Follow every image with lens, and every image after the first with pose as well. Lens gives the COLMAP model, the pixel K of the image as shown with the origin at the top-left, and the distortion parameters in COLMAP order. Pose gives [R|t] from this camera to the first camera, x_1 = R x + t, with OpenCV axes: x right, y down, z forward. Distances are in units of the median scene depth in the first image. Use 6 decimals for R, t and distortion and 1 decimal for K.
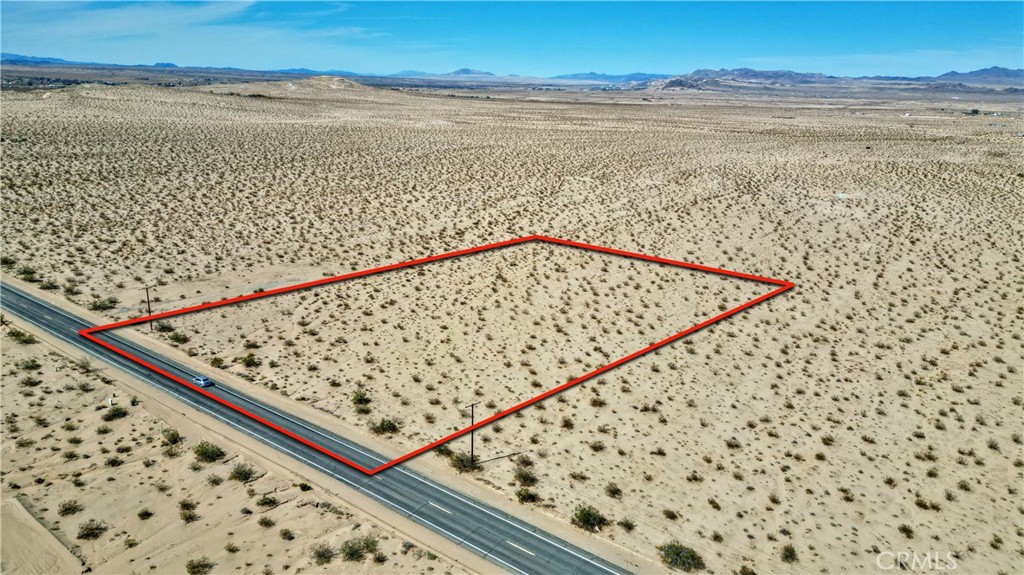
lens RADIAL K [[710.9, 0, 504.6], [0, 710.9, 291.5], [0, 0, 1]] dist [0.041562, -0.033809]
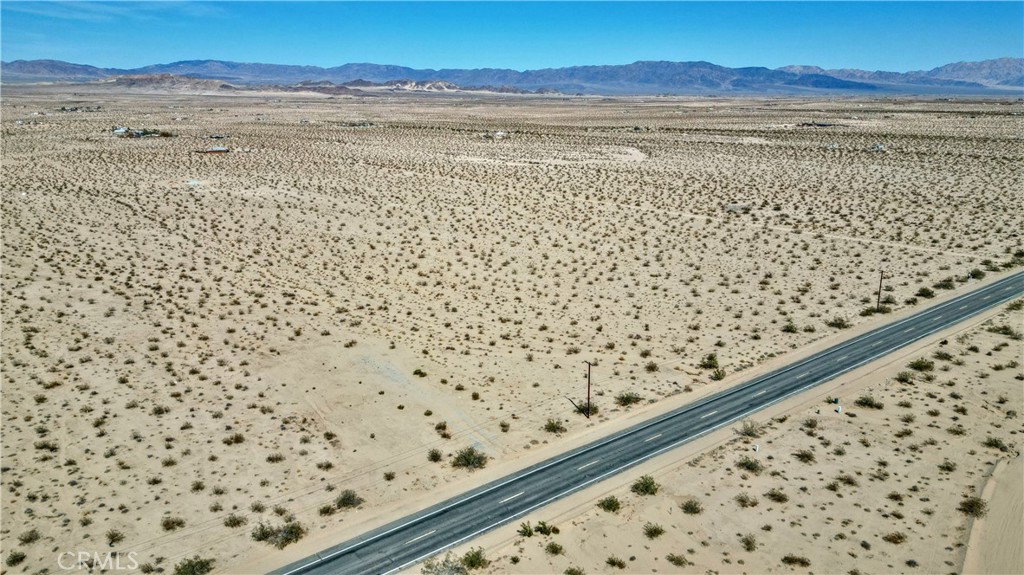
lens RADIAL K [[710.9, 0, 515.3], [0, 710.9, 285.2], [0, 0, 1]] dist [0.041562, -0.033809]
pose [[0.246081, -0.273526, 0.929854, -1.522843], [0.266561, 0.941459, 0.206396, -0.321960], [-0.931874, 0.197073, 0.304586, 1.095215]]
